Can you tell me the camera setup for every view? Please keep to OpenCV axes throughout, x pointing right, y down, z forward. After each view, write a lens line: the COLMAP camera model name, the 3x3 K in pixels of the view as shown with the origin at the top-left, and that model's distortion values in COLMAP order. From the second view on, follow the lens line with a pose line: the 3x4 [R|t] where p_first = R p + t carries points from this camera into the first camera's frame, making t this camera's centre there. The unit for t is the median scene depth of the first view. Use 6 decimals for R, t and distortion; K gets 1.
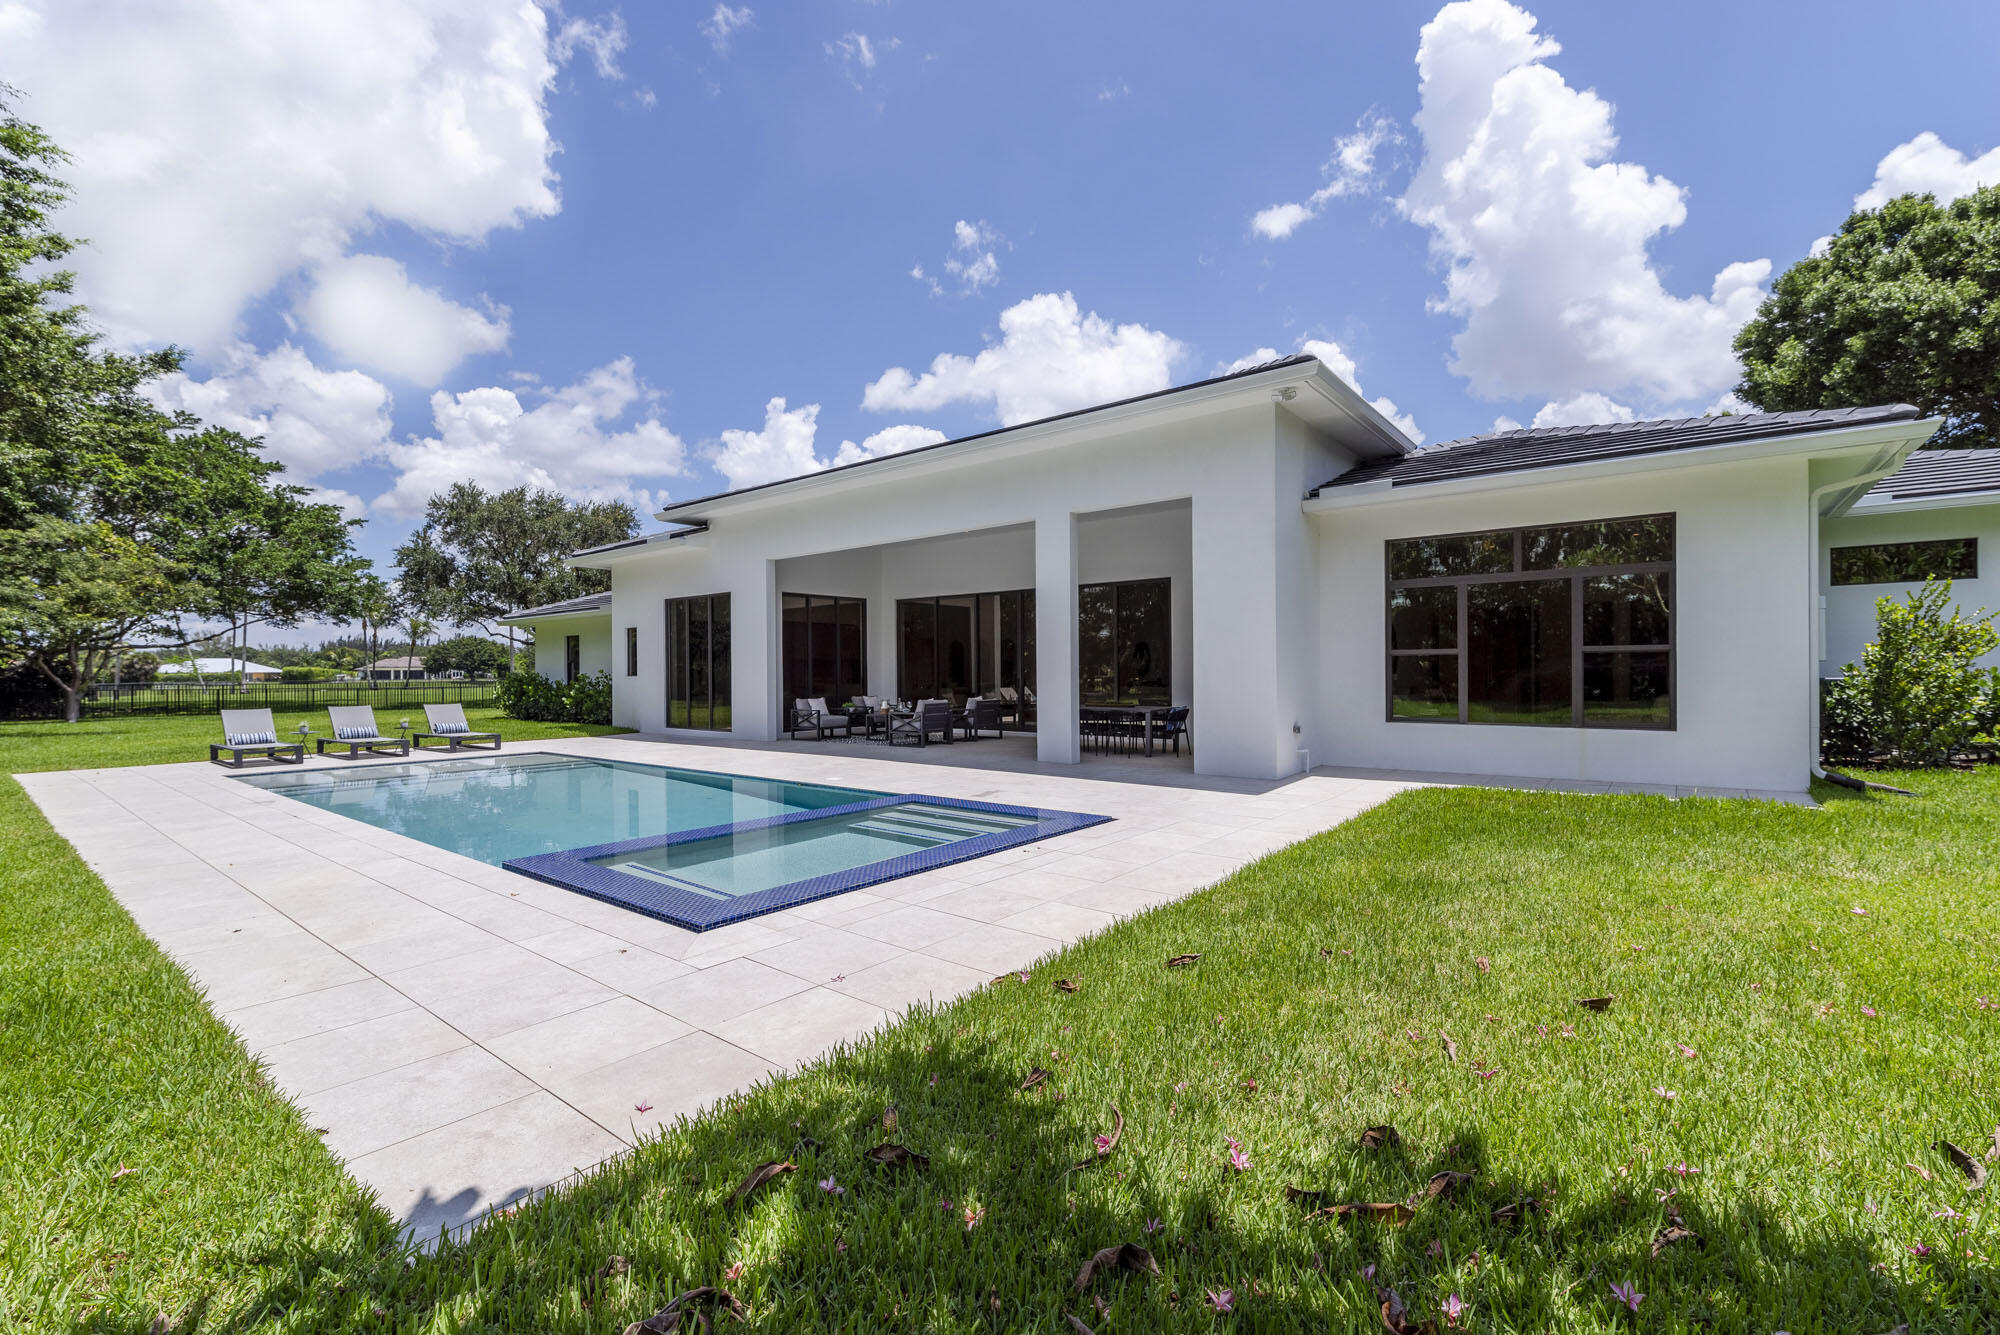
lens RADIAL K [[853.2, 0, 1000.0], [0, 853.2, 667.5], [0, 0, 1]] dist [-0.001274, 0.000071]
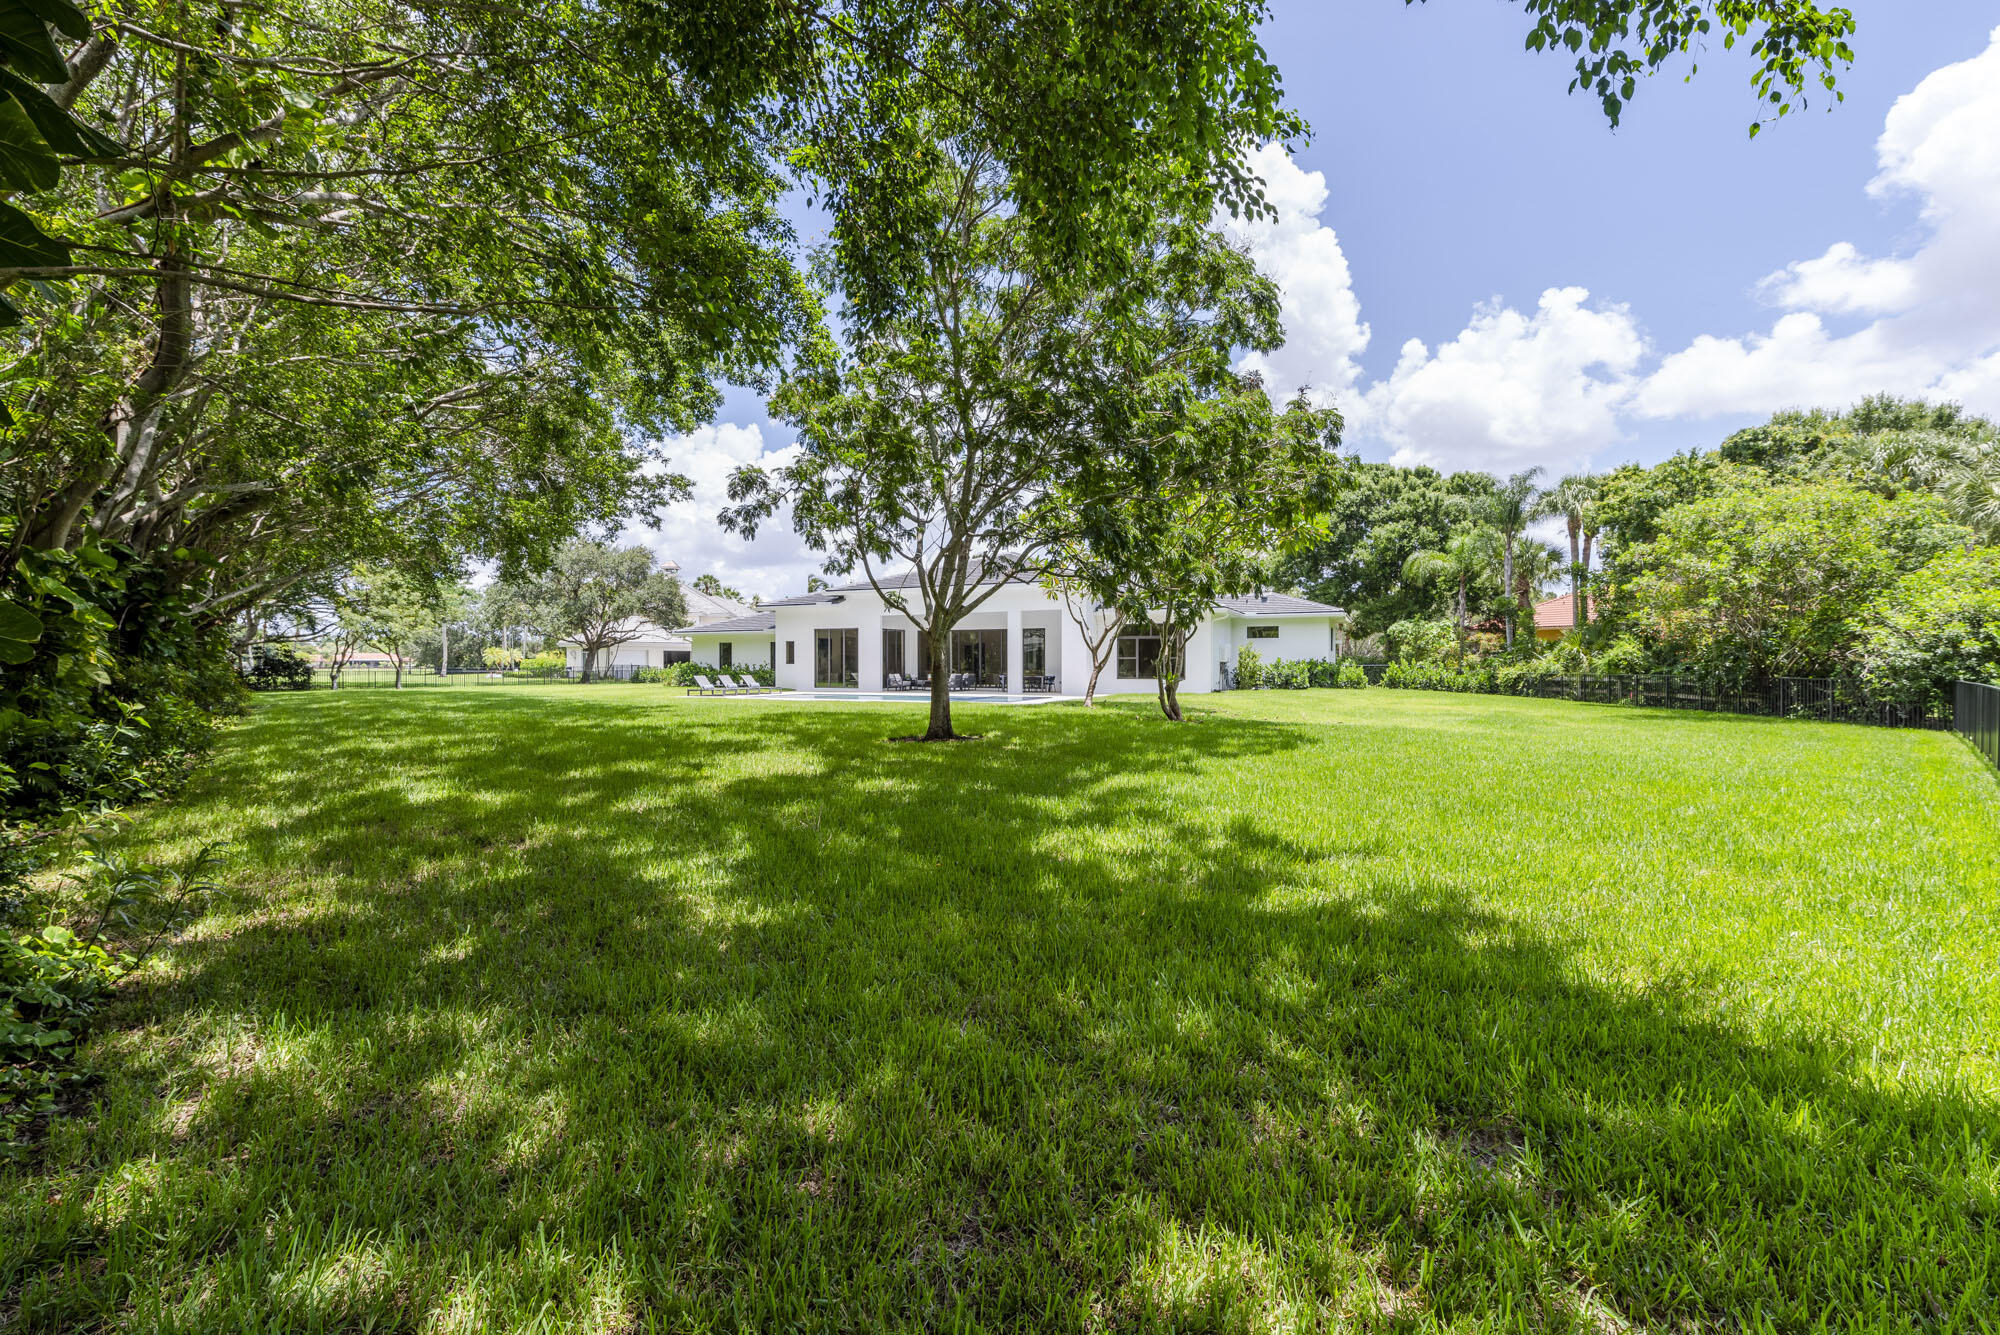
lens RADIAL K [[853.2, 0, 1000.0], [0, 853.2, 667.5], [0, 0, 1]] dist [-0.001274, 0.000071]
pose [[0.963232, 0.005181, 0.268620, -0.562864], [-0.007342, 0.999948, 0.007041, -0.000051], [-0.268570, -0.008754, 0.963220, -1.338103]]
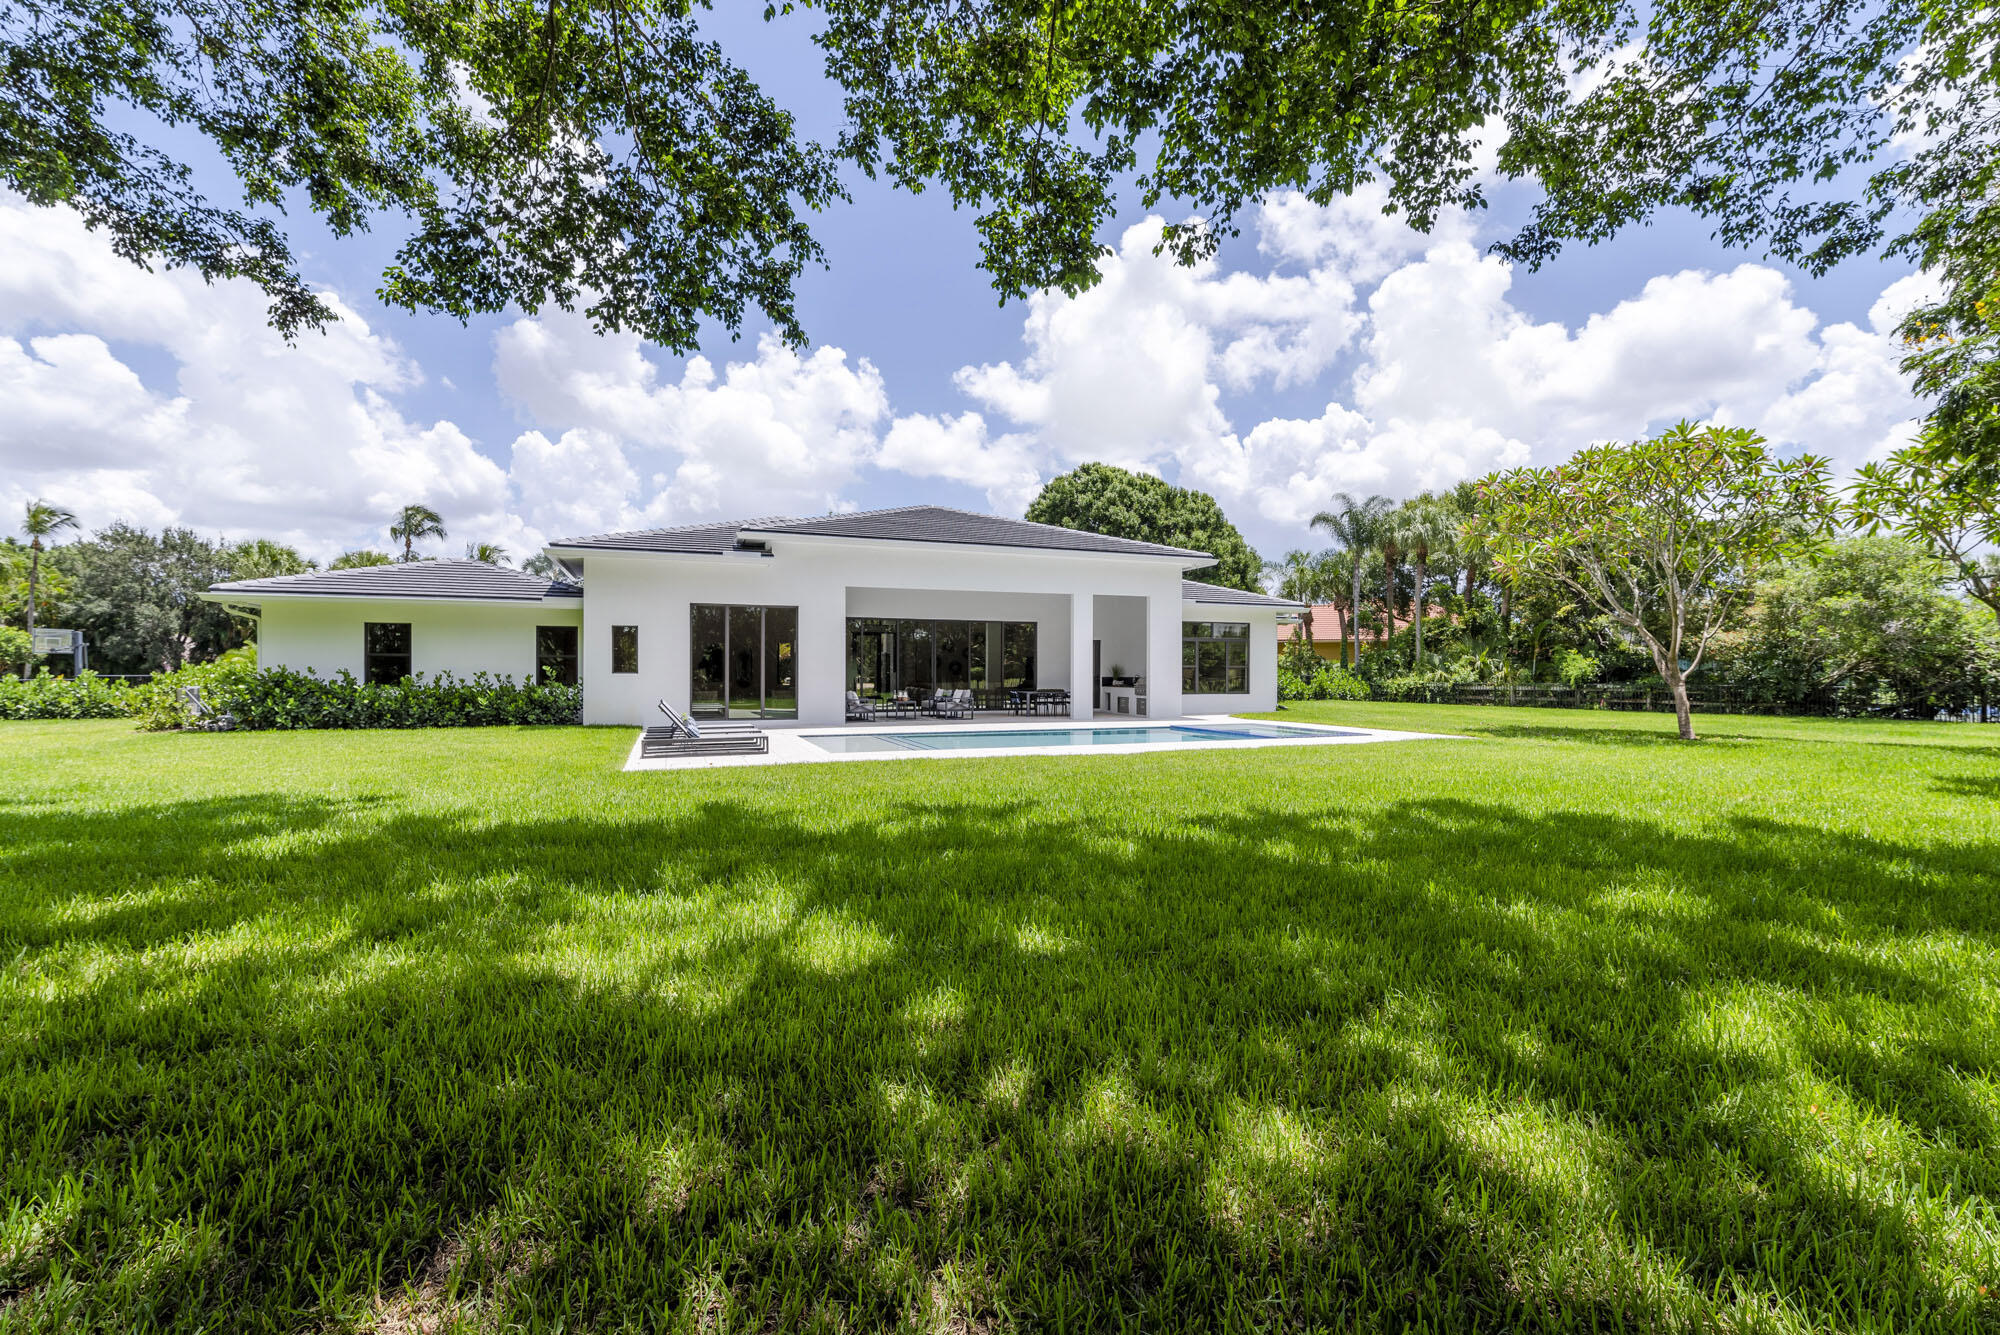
lens RADIAL K [[883.1, 0, 1000.0], [0, 883.1, 667.5], [0, 0, 1]] dist [-0.000362, 0.000013]
pose [[0.489925, 0.012832, 0.871670, -1.283993], [-0.007619, 0.999917, -0.010437, 0.012044], [-0.871731, -0.001528, 0.489982, 0.098364]]
